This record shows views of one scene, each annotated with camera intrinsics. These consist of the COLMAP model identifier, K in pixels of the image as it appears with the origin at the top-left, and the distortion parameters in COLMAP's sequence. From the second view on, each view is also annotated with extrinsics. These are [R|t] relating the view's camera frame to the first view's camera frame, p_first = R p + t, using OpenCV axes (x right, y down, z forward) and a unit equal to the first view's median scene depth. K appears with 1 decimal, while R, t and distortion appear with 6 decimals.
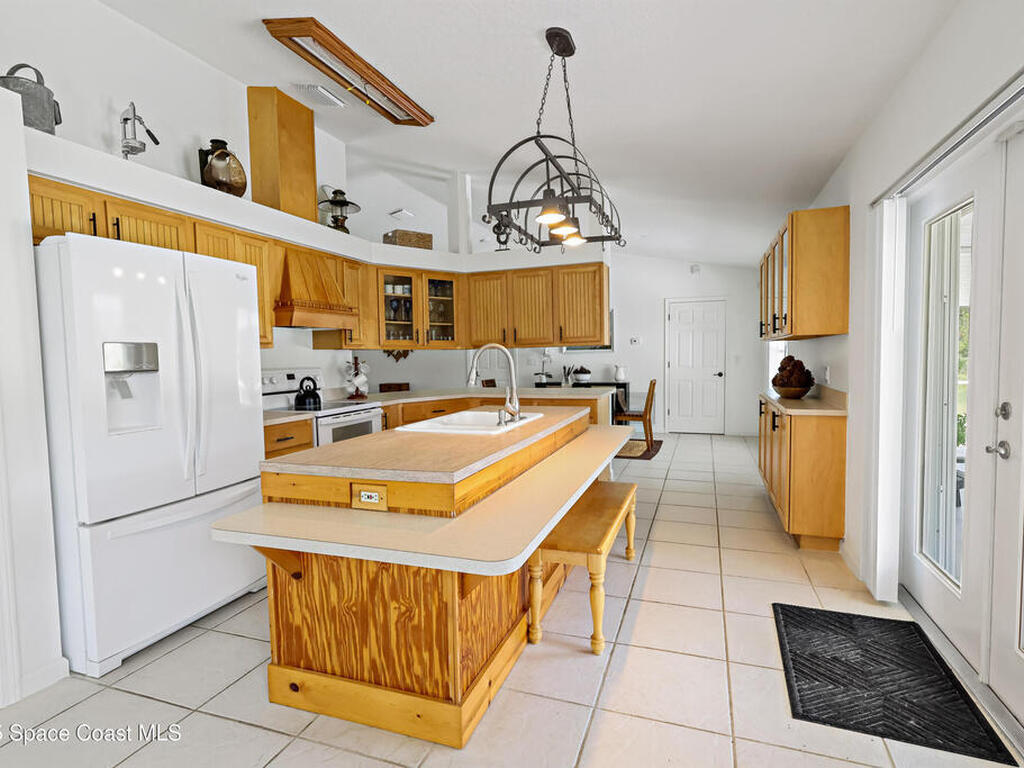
lens RADIAL K [[536.4, 0, 512.0], [0, 536.4, 384.0], [0, 0, 1]] dist [-0.000654, 0.000101]
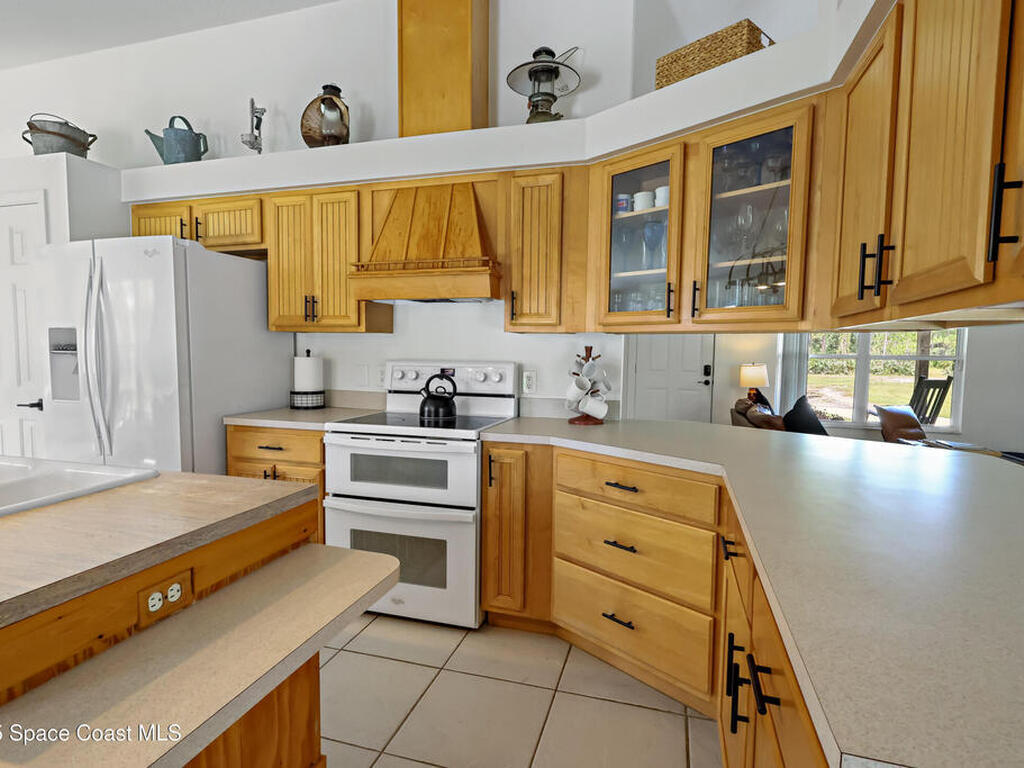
lens RADIAL K [[536.4, 0, 512.0], [0, 536.4, 384.0], [0, 0, 1]] dist [-0.000654, 0.000101]
pose [[0.050012, 0.085526, -0.995080, 0.291240], [-0.062029, 0.994669, 0.082373, -0.061701], [0.996821, 0.057604, 0.055050, 1.048453]]
